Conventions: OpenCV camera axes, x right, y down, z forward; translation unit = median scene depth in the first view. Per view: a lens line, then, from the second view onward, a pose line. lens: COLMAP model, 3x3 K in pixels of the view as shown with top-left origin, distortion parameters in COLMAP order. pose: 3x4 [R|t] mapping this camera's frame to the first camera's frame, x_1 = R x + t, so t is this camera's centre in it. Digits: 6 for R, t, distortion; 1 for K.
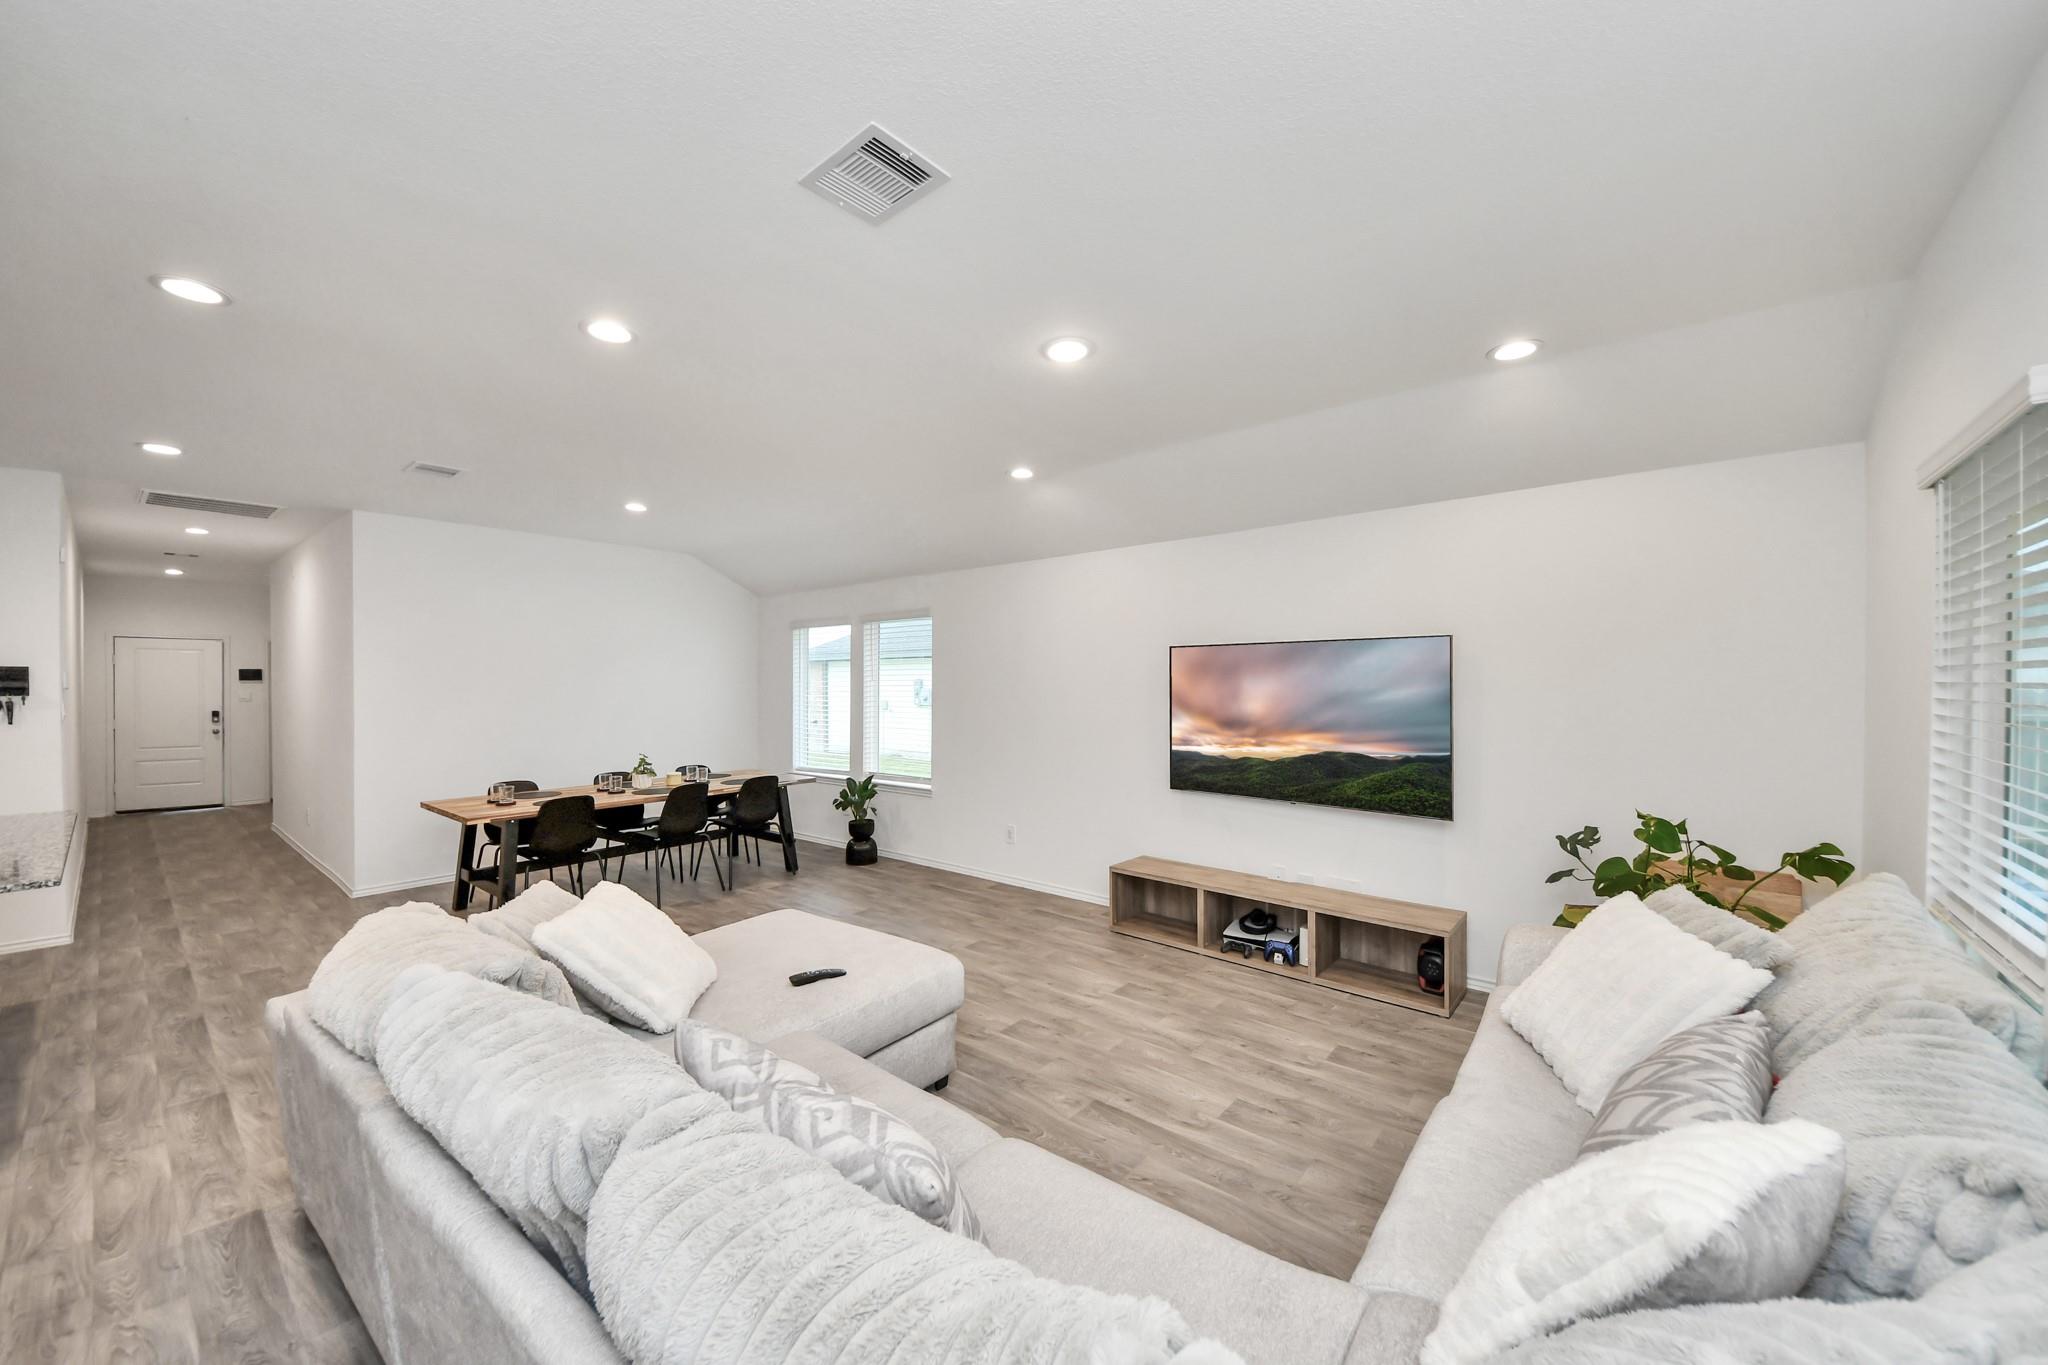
lens RADIAL K [[748.2, 0, 1058.6], [0, 748.2, 677.6], [0, 0, 1]] dist [0.008207, -0.008262]
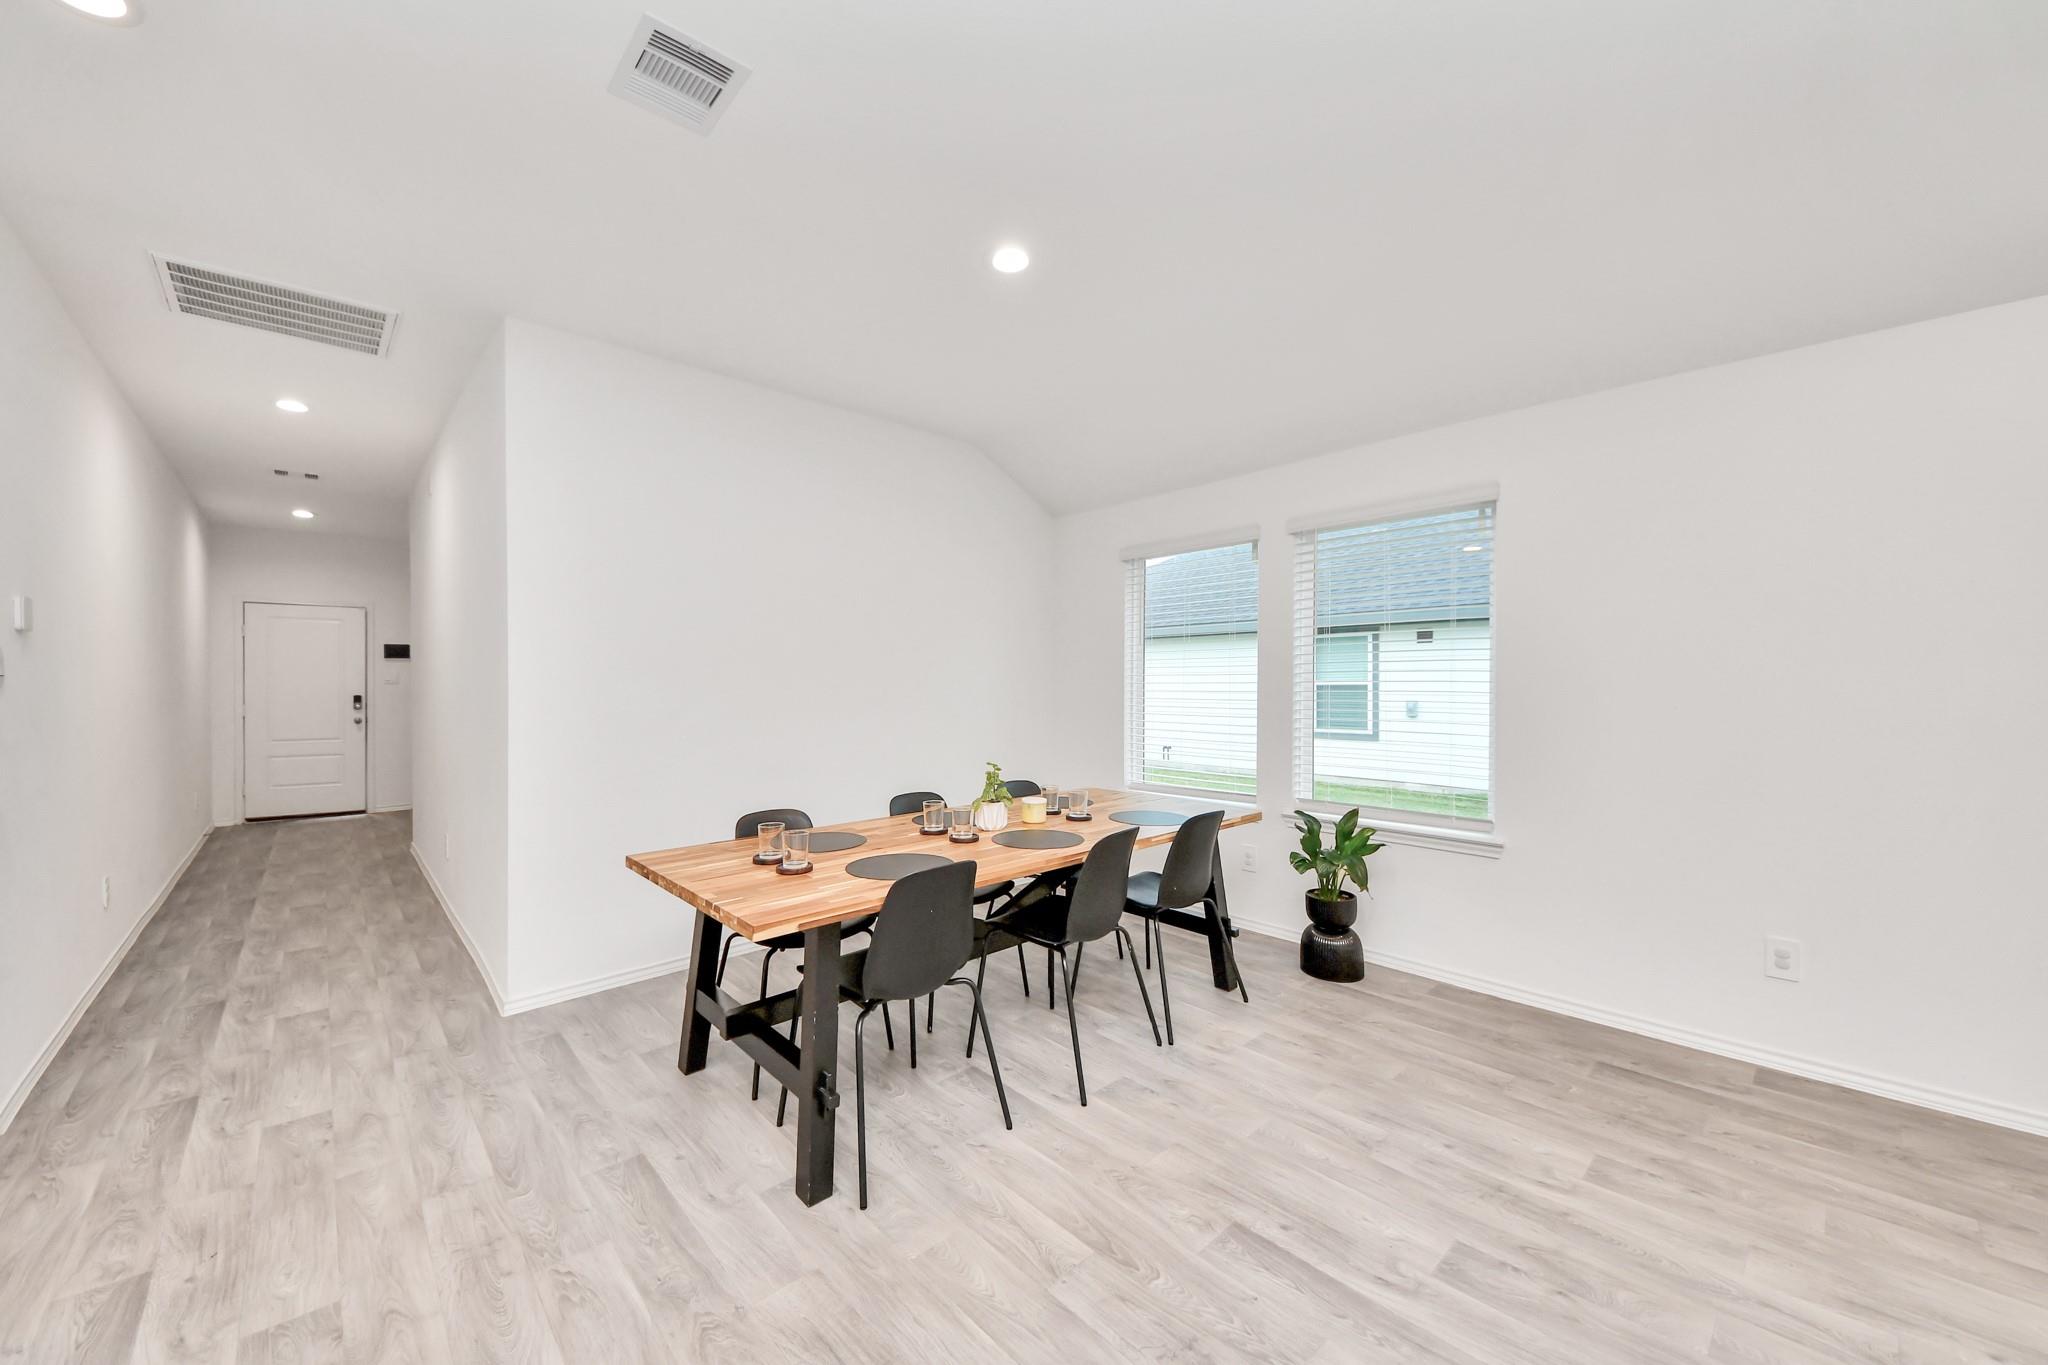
lens RADIAL K [[748.2, 0, 985.0], [0, 748.2, 672.1], [0, 0, 1]] dist [0.008207, -0.008262]
pose [[0.982557, -0.001991, -0.185953, -0.405667], [-0.001181, 0.999856, -0.016944, 0.042205], [0.185960, 0.016868, 0.982413, 0.427209]]
